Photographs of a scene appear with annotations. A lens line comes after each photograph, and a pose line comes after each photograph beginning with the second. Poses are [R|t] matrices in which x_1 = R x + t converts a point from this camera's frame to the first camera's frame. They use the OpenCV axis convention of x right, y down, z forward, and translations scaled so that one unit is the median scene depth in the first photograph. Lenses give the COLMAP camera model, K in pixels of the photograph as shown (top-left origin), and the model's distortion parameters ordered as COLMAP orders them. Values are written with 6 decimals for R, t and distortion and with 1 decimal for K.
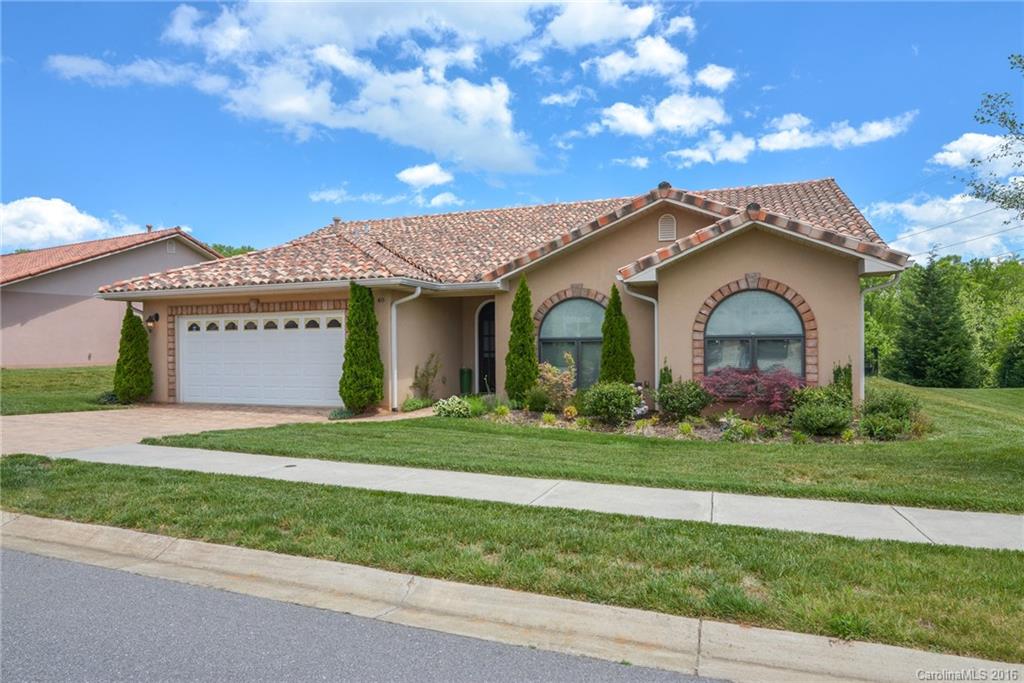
lens RADIAL K [[636.8, 0, 512.0], [0, 636.8, 341.5], [0, 0, 1]] dist [0.003523, 0.000614]
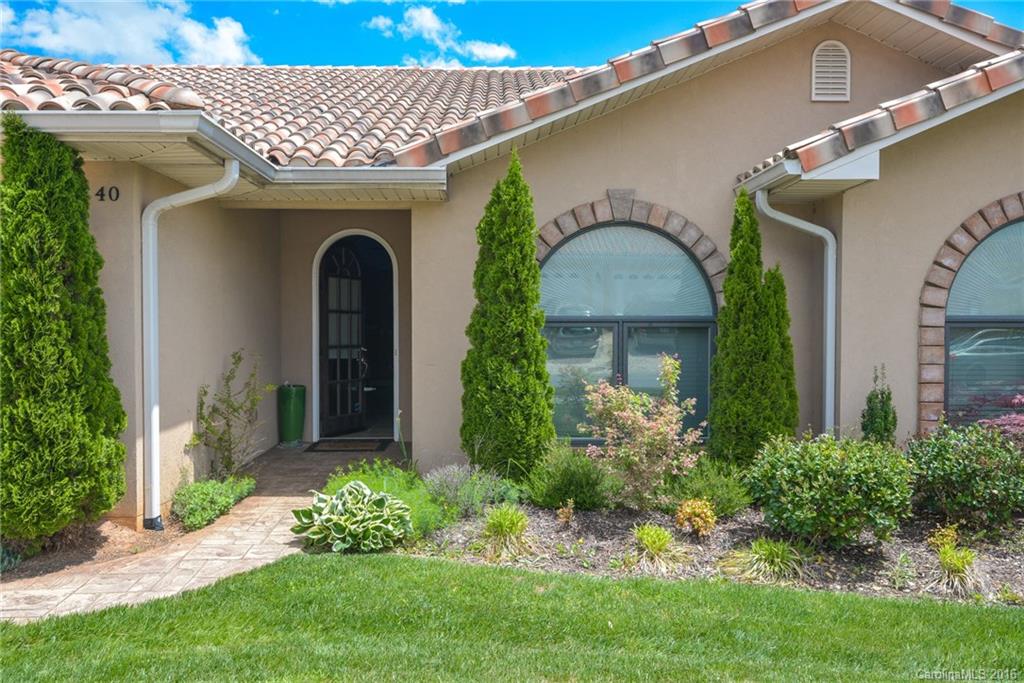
lens RADIAL K [[797.9, 0, 510.6], [0, 797.9, 344.2], [0, 0, 1]] dist [0.003315, 0.001035]
pose [[0.934745, 0.002955, 0.355306, -0.159439], [-0.011394, 0.999700, 0.021660, 0.001177], [-0.355135, -0.024295, 0.934499, 0.546350]]
